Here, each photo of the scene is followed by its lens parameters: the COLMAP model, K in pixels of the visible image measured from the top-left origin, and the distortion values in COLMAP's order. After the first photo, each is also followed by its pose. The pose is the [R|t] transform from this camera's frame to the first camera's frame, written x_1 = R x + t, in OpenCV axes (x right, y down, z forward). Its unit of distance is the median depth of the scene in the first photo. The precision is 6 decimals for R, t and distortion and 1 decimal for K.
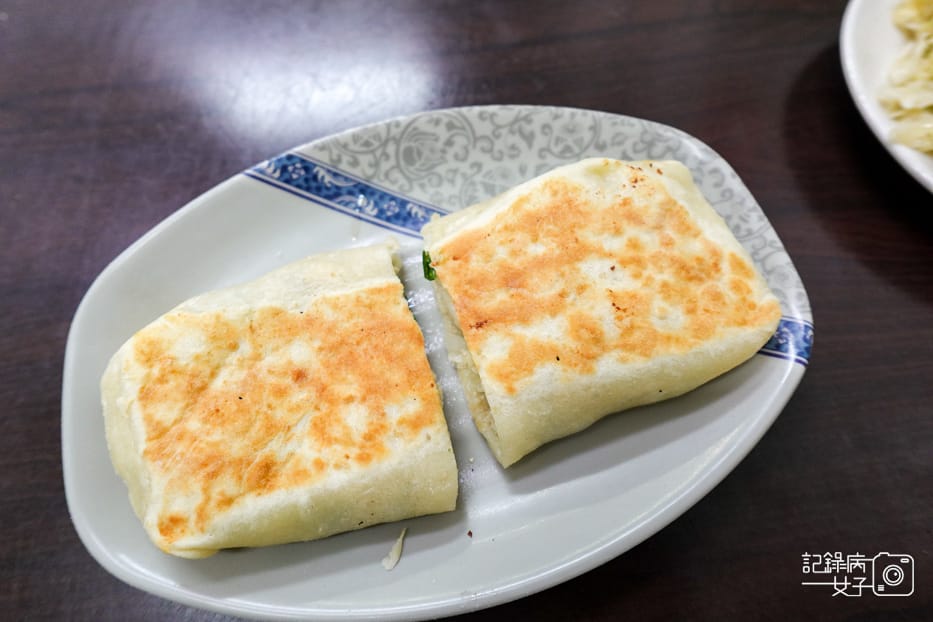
lens RADIAL K [[552.1, 0, 465.5], [0, 552.1, 290.4], [0, 0, 1]] dist [0.002952, 0.000882]
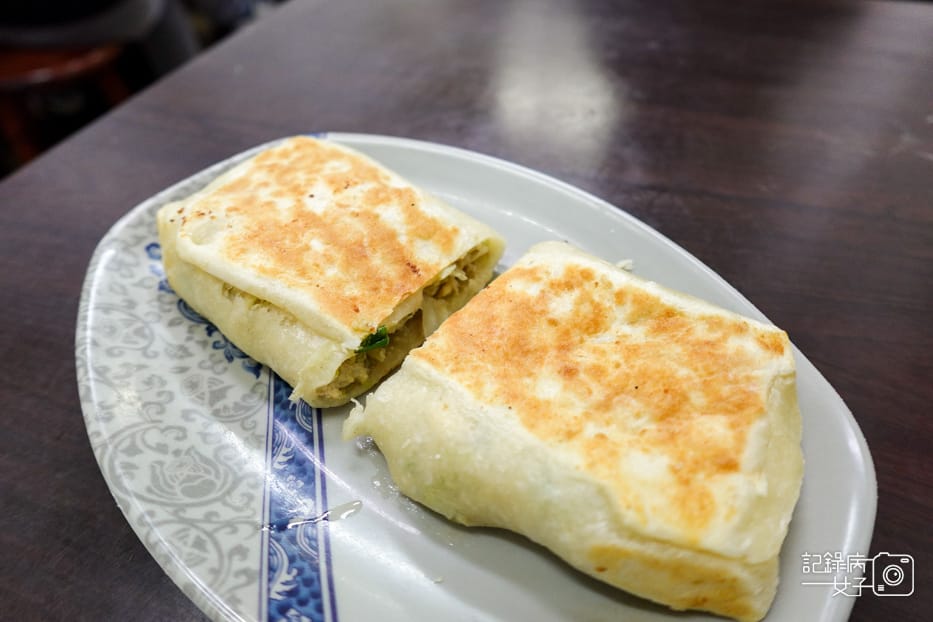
lens RADIAL K [[552.1, 0, 465.5], [0, 552.1, 290.4], [0, 0, 1]] dist [0.002952, 0.000882]
pose [[-0.537927, -0.588012, 0.604049, -0.522432], [0.777006, -0.067938, 0.625817, -0.395087], [-0.326950, 0.805994, 0.493435, 0.421251]]
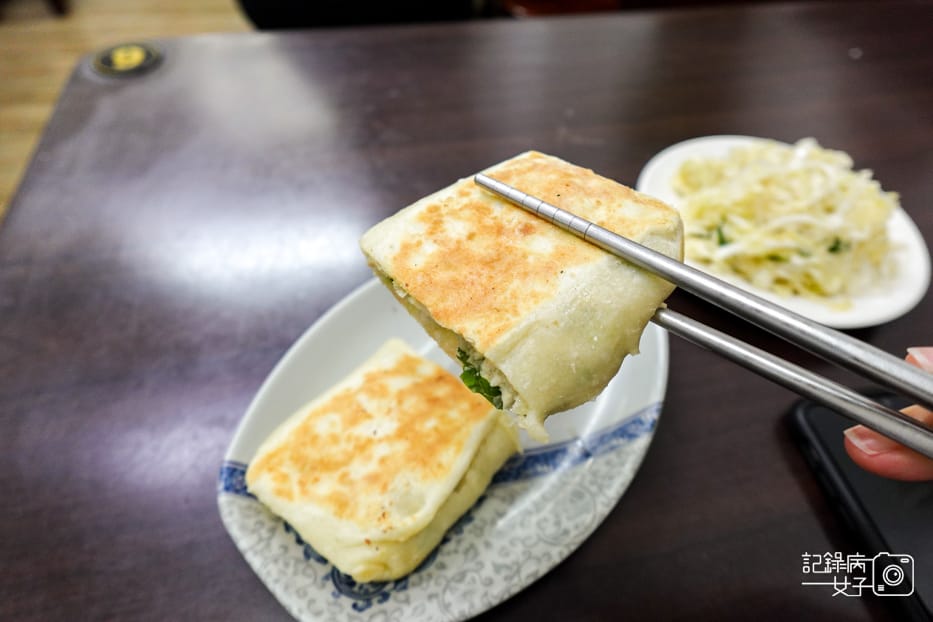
lens RADIAL K [[552.1, 0, 465.5], [0, 552.1, 290.4], [0, 0, 1]] dist [0.002952, 0.000882]
pose [[-0.856785, 0.376645, -0.352219, 0.344517], [-0.478819, -0.327487, 0.814545, -0.939679], [0.191447, 0.866540, 0.460931, 0.073326]]
